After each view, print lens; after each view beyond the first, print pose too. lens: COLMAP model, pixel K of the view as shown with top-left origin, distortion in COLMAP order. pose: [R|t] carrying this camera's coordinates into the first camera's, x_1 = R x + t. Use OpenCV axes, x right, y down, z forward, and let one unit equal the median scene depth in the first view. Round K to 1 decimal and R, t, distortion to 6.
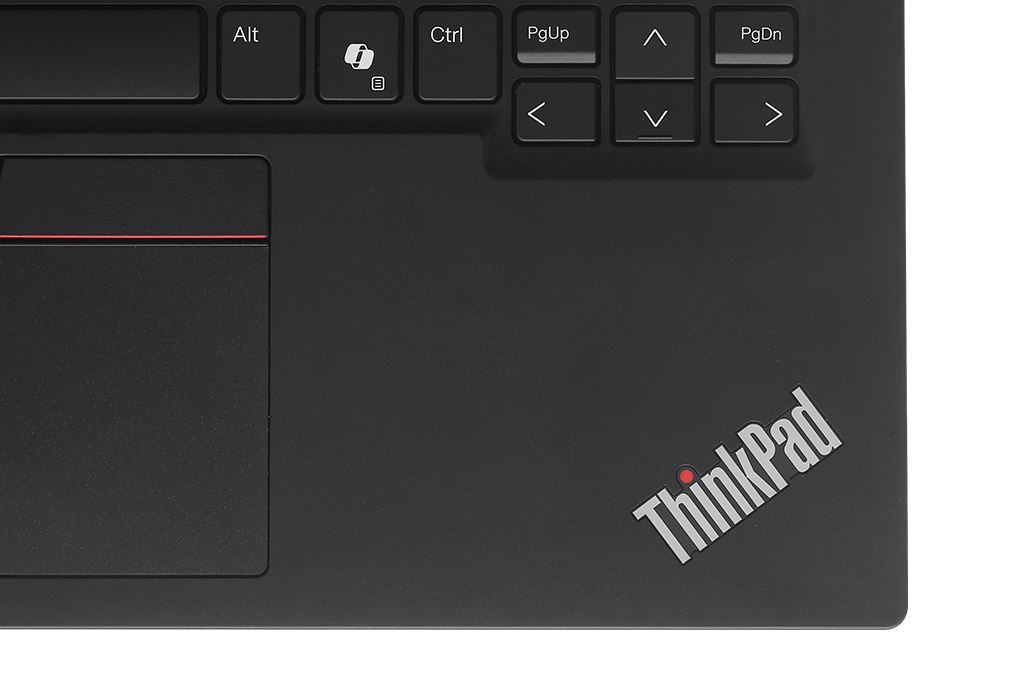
lens RADIAL K [[3495.5, 0, 509.4], [0, 3495.5, 340.3], [0, 0, 1]] dist [-0.149667, 0.000000]
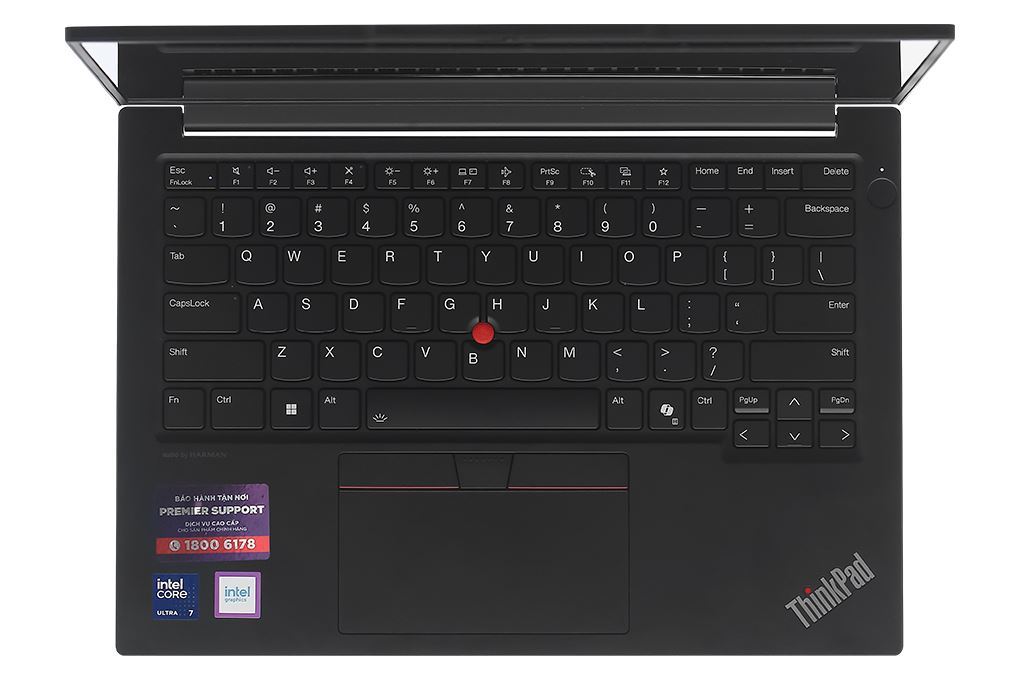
lens RADIAL K [[3495.5, 0, 510.0], [0, 3495.5, 339.4], [0, 0, 1]] dist [-0.149667, 0.000000]
pose [[0.999997, -0.001992, 0.001605, -0.151054], [0.001997, 0.999994, -0.002897, -0.121773], [-0.001600, 0.002900, 0.999995, -1.321345]]
